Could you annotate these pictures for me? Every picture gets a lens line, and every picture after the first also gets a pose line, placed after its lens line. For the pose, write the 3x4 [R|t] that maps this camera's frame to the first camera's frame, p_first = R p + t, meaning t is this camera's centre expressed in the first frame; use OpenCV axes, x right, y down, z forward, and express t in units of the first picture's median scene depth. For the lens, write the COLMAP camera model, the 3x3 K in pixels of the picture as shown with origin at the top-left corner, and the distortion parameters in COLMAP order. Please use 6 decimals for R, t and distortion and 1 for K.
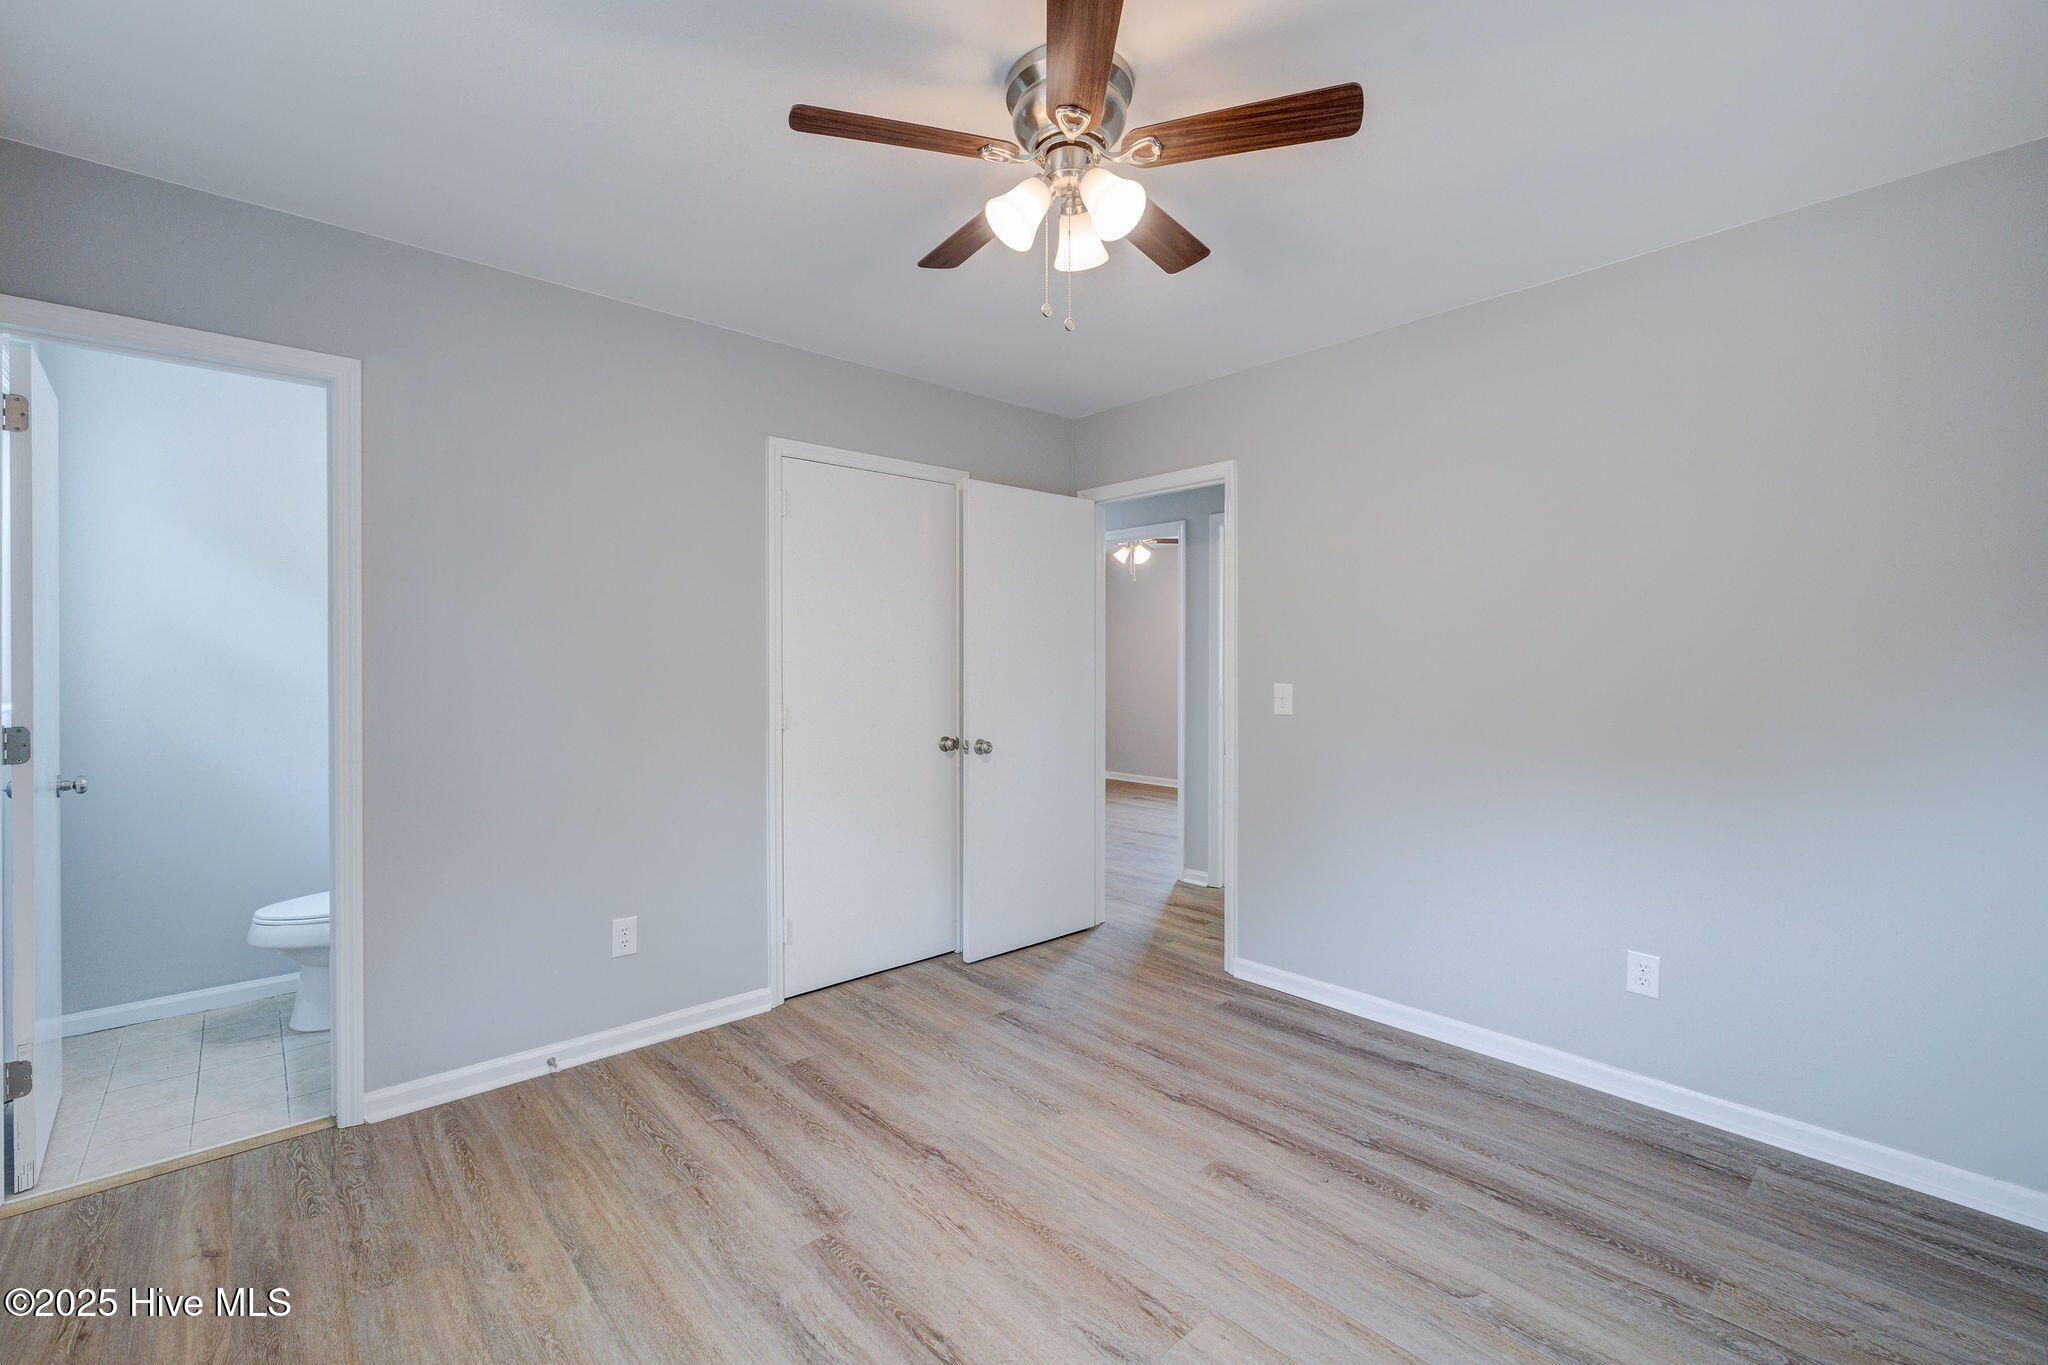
lens RADIAL K [[877.5, 0, 1015.1], [0, 877.5, 663.1], [0, 0, 1]] dist [-0.002473, 0.000199]
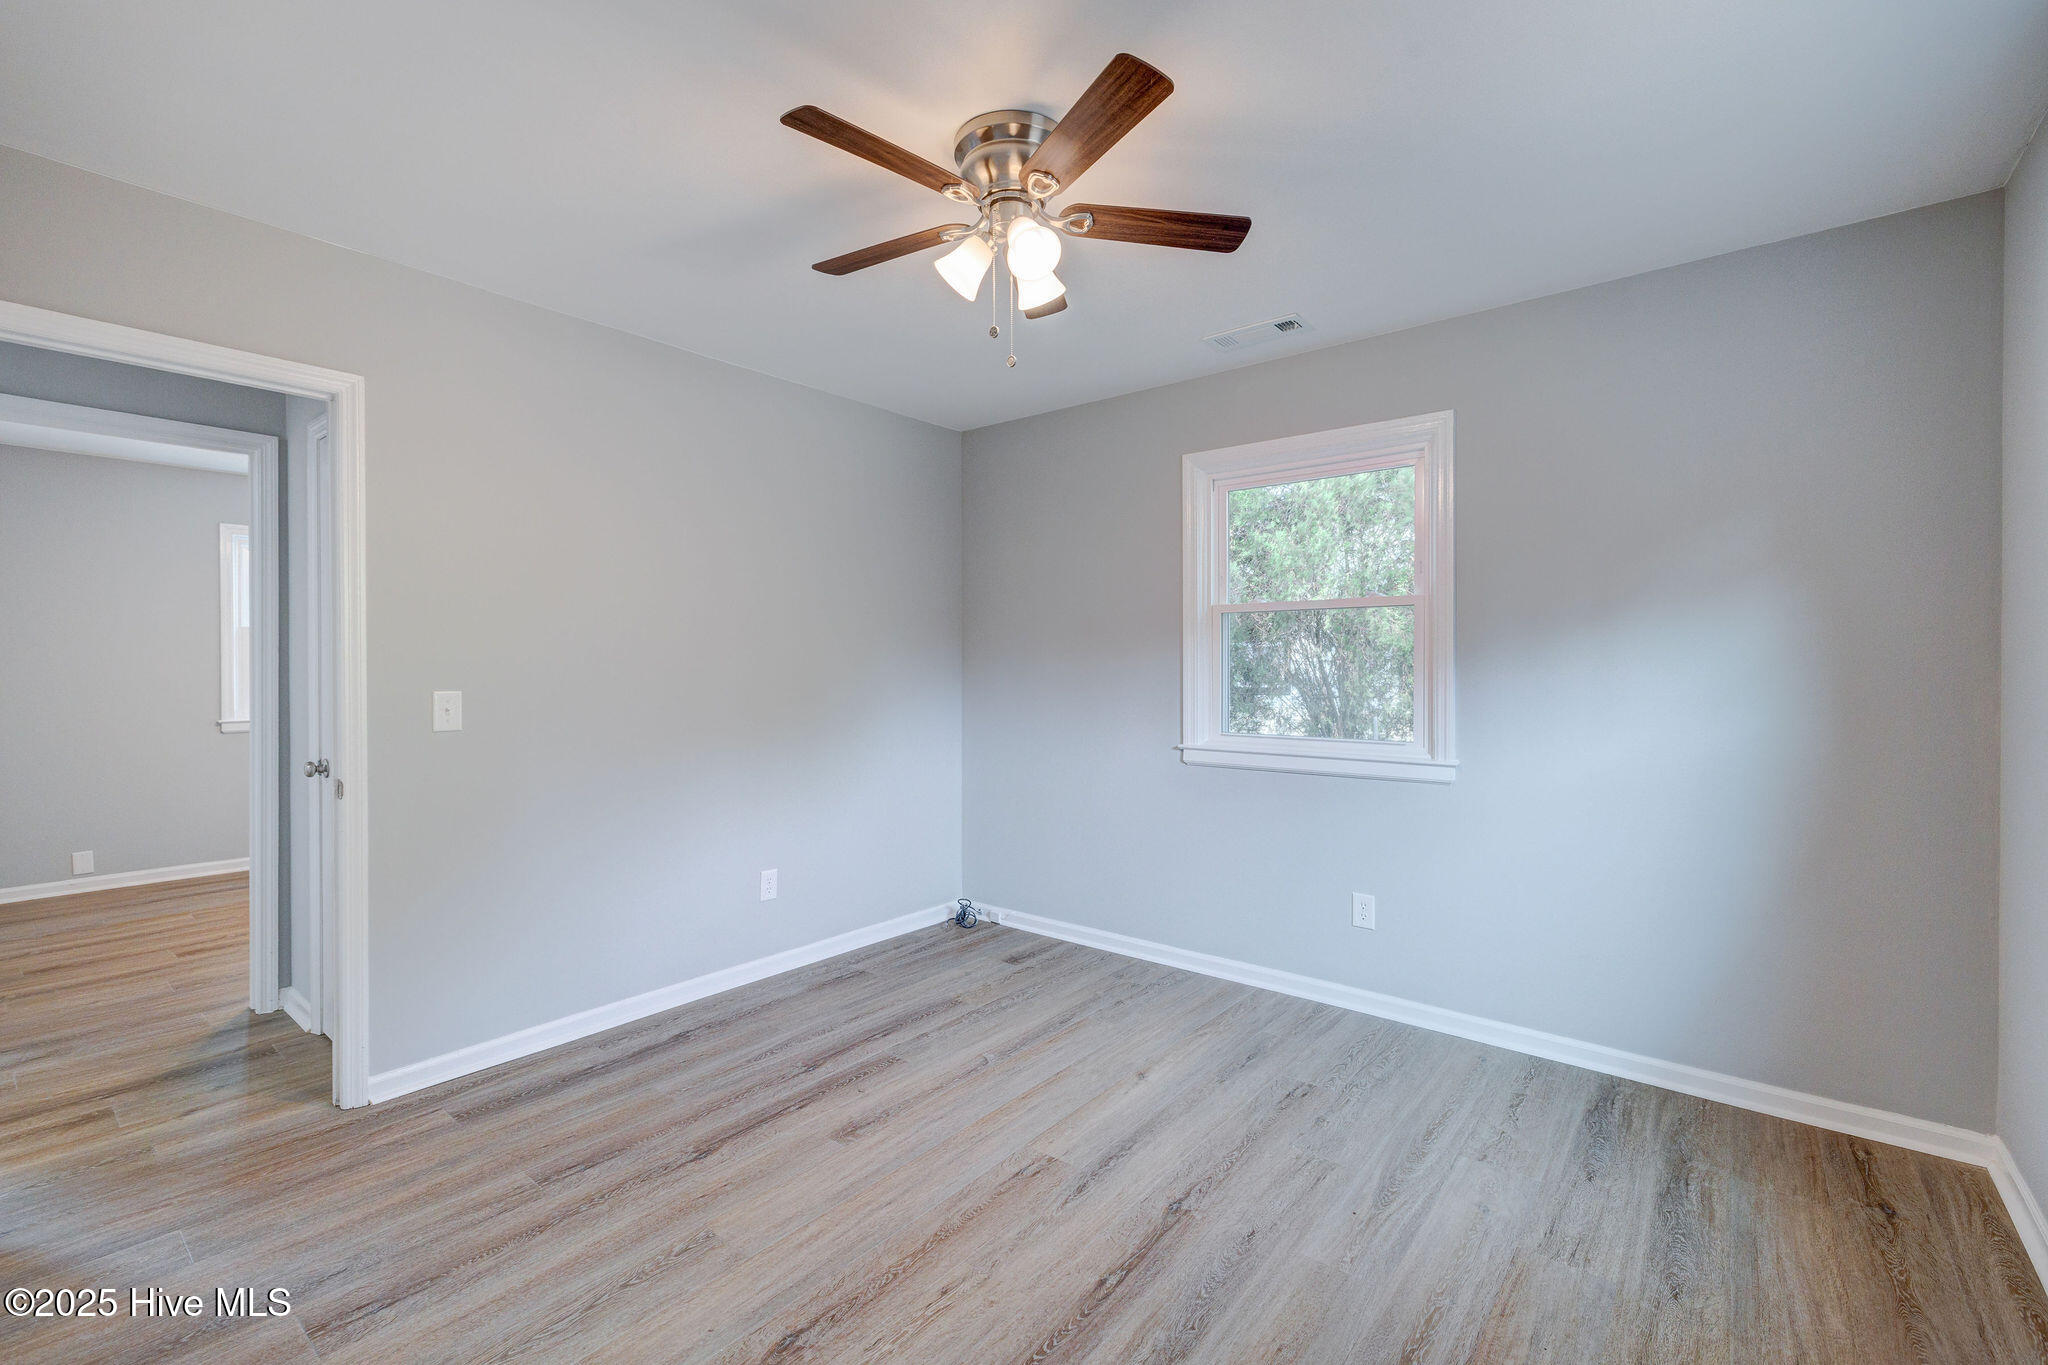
lens RADIAL K [[877.5, 0, 1014.8], [0, 877.5, 683.1], [0, 0, 1]] dist [-0.002473, 0.000199]
pose [[-0.152754, -0.020860, 0.988044, -0.765512], [0.001829, 0.999770, 0.021391, 0.000467], [-0.988263, 0.005074, -0.152680, 0.858693]]
